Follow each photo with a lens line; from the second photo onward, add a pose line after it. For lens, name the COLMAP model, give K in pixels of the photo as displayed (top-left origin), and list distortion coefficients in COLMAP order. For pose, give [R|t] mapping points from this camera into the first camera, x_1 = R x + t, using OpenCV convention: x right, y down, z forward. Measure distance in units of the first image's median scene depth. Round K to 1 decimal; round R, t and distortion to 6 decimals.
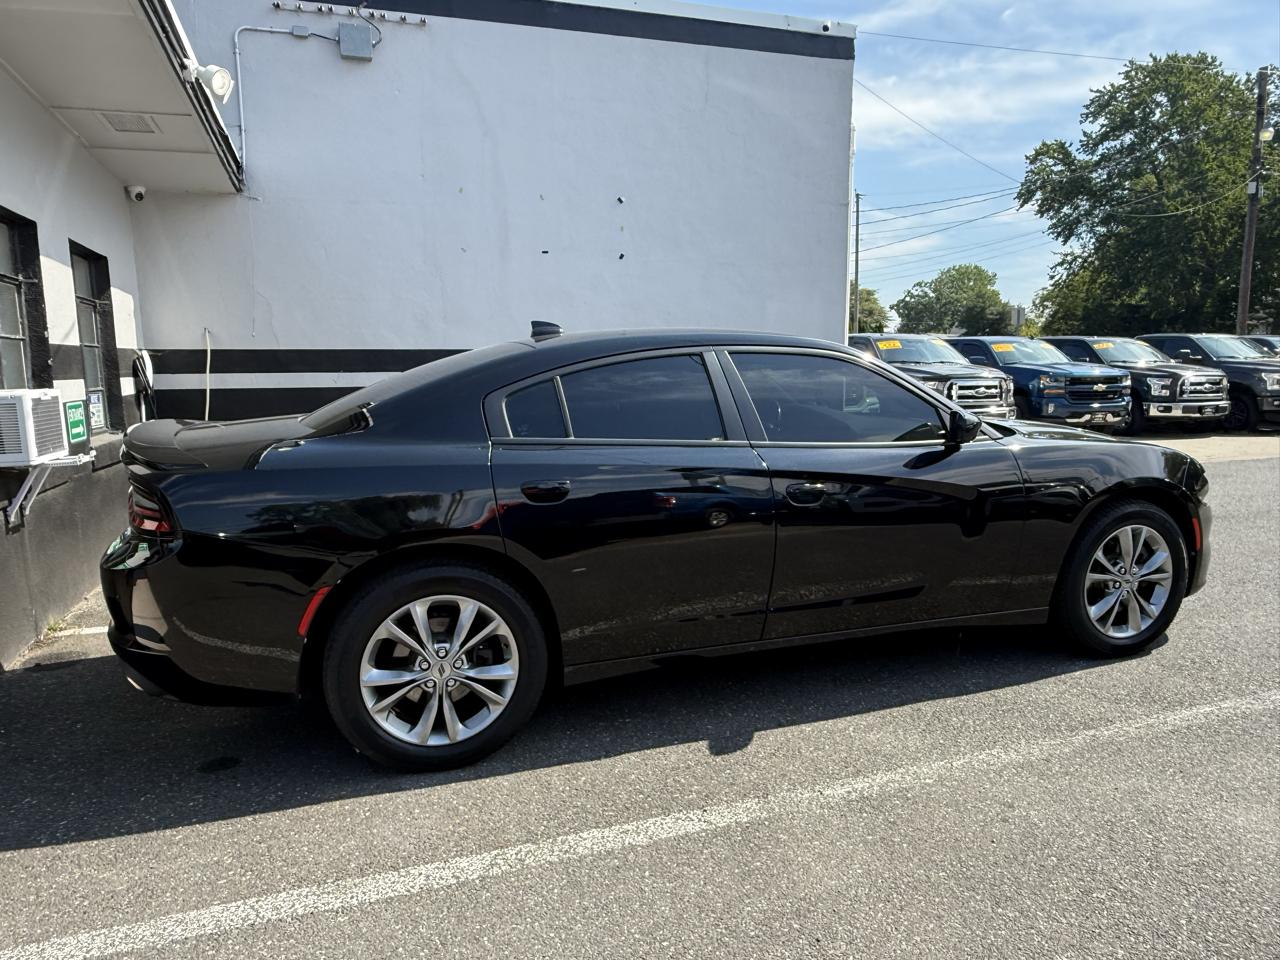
lens RADIAL K [[828.1, 0, 648.5], [0, 828.1, 491.2], [0, 0, 1]] dist [-0.009444, 0.010055]
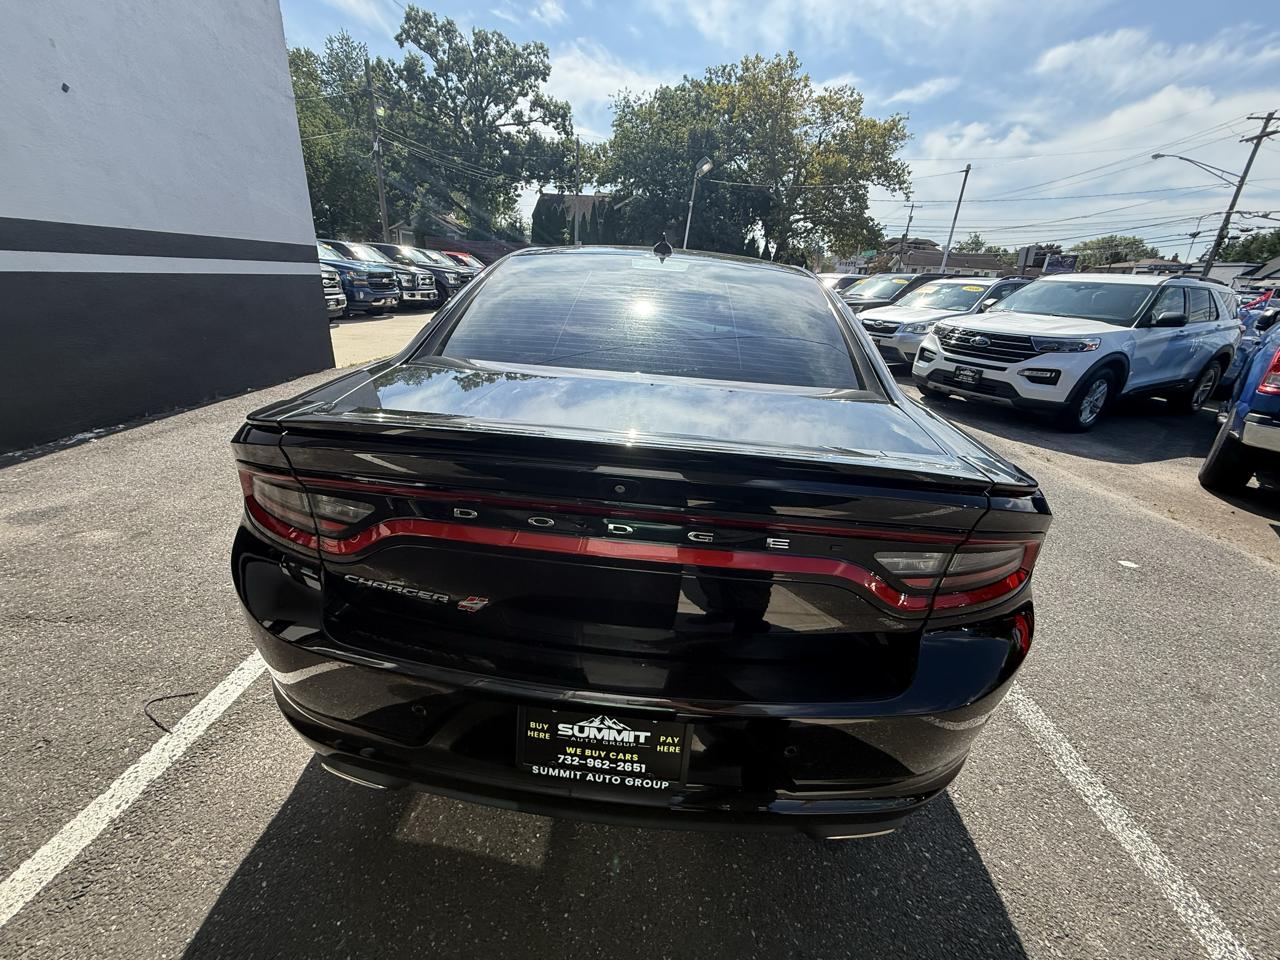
lens RADIAL K [[507.3, 0, 622.3], [0, 507.3, 478.1], [0, 0, 1]] dist [-0.004749, 0.000507]
pose [[0.412120, -0.307835, 0.857552, -0.725506], [0.076749, 0.949580, 0.303986, -0.121477], [-0.907891, -0.059462, 0.414967, 0.788103]]
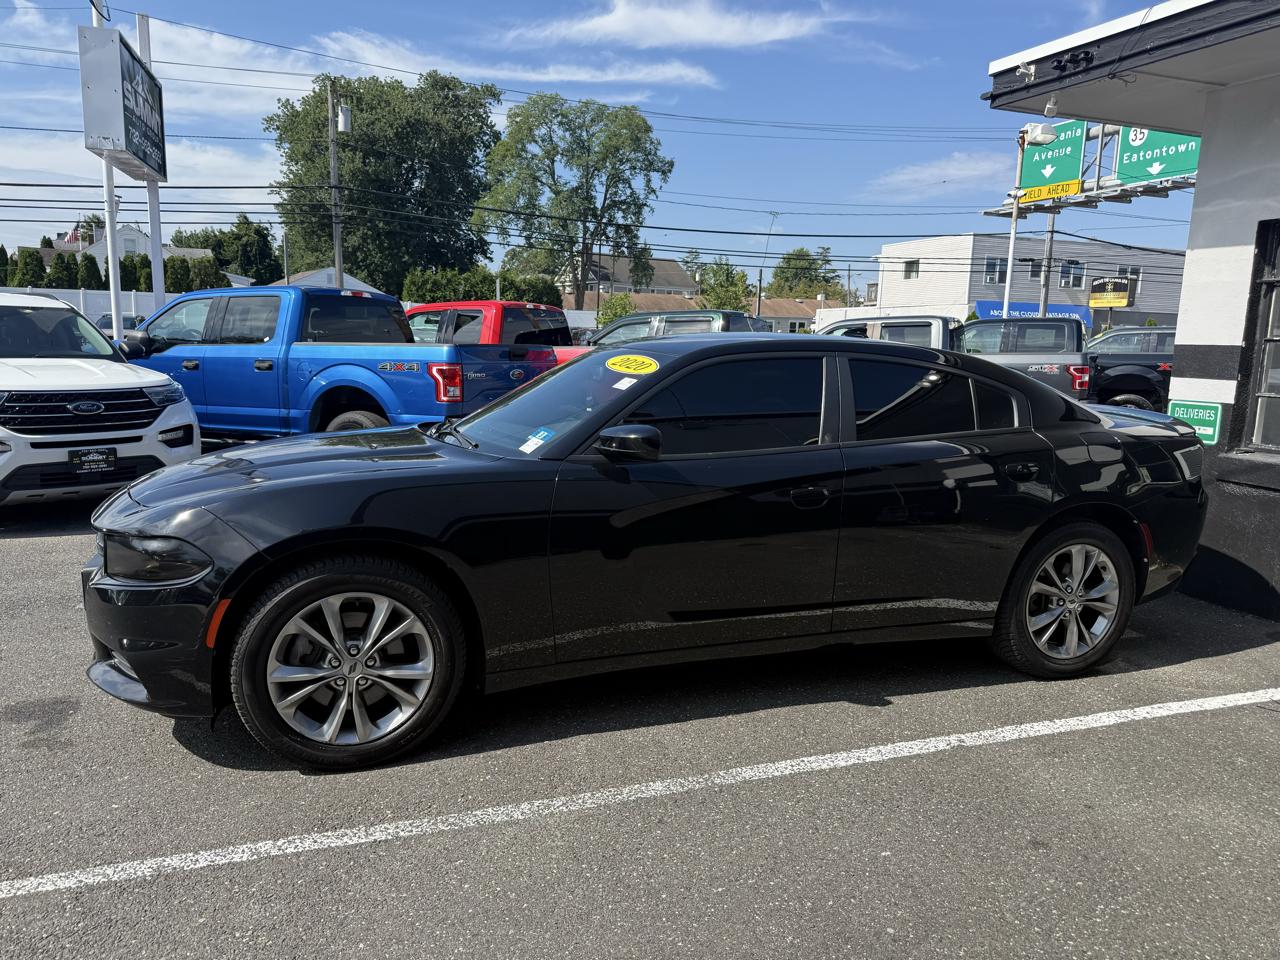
lens RADIAL K [[907.3, 0, 647.1], [0, 907.3, 490.2], [0, 0, 1]] dist [0.020949, -0.028487]
pose [[-0.999886, -0.005036, -0.014269, 0.179113], [-0.009263, 0.949367, 0.314032, -0.383846], [0.011965, 0.314128, -0.949305, 2.254232]]
